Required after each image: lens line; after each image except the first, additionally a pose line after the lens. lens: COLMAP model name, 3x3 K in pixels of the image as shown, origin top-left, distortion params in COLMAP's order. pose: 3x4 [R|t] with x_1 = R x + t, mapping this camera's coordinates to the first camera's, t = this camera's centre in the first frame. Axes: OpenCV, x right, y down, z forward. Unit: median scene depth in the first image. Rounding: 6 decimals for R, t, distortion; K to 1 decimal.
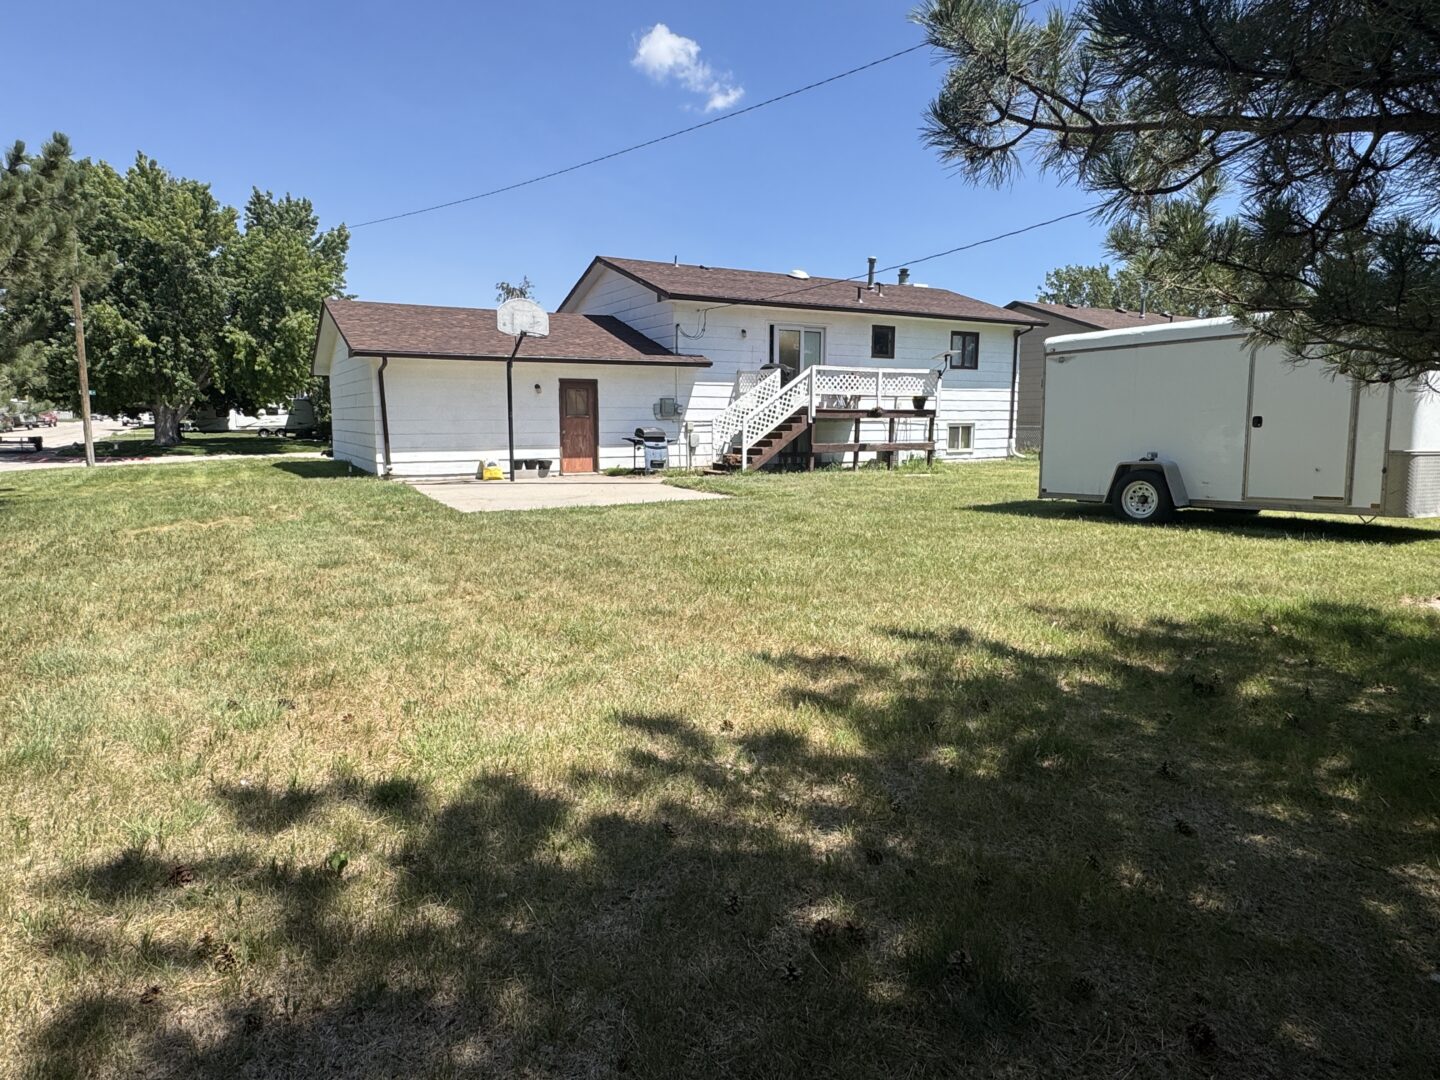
lens RADIAL K [[884.0, 0, 718.6], [0, 884.0, 538.4], [0, 0, 1]] dist [0.001193, 0.000019]
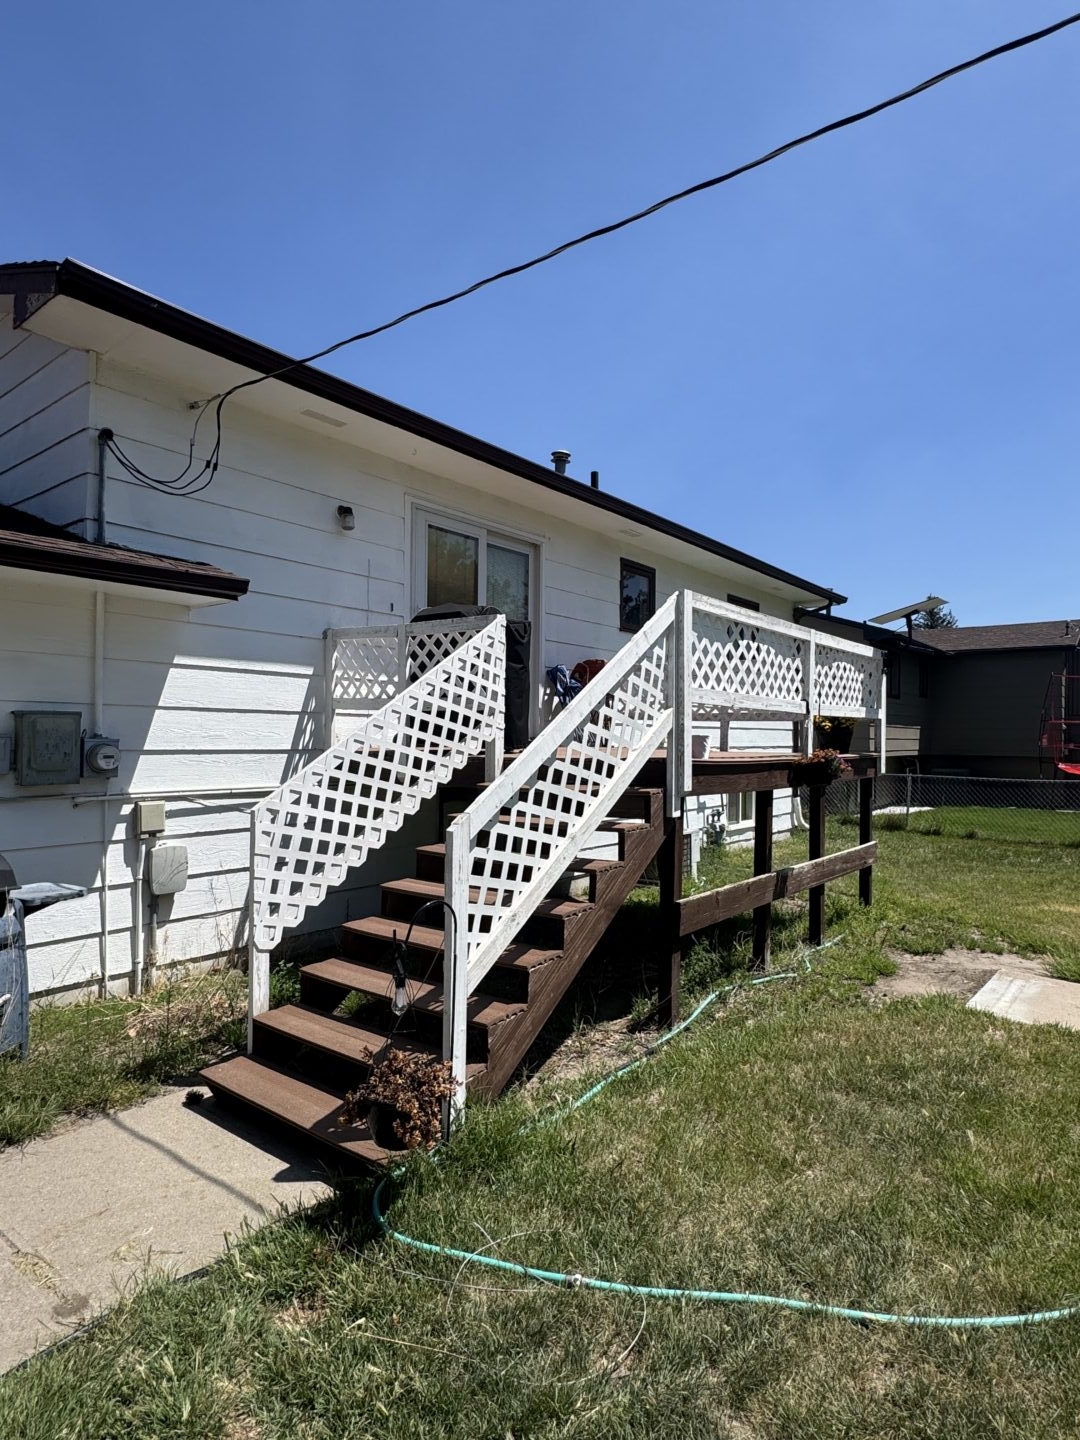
lens RADIAL K [[808.3, 0, 544.0], [0, 808.3, 730.1], [0, 0, 1]] dist [-0.004766, 0.000787]
pose [[0.923340, 0.011577, 0.383809, -0.016586], [0.044217, 0.989691, -0.136226, -0.114615], [-0.381429, 0.142753, 0.913309, 0.730596]]
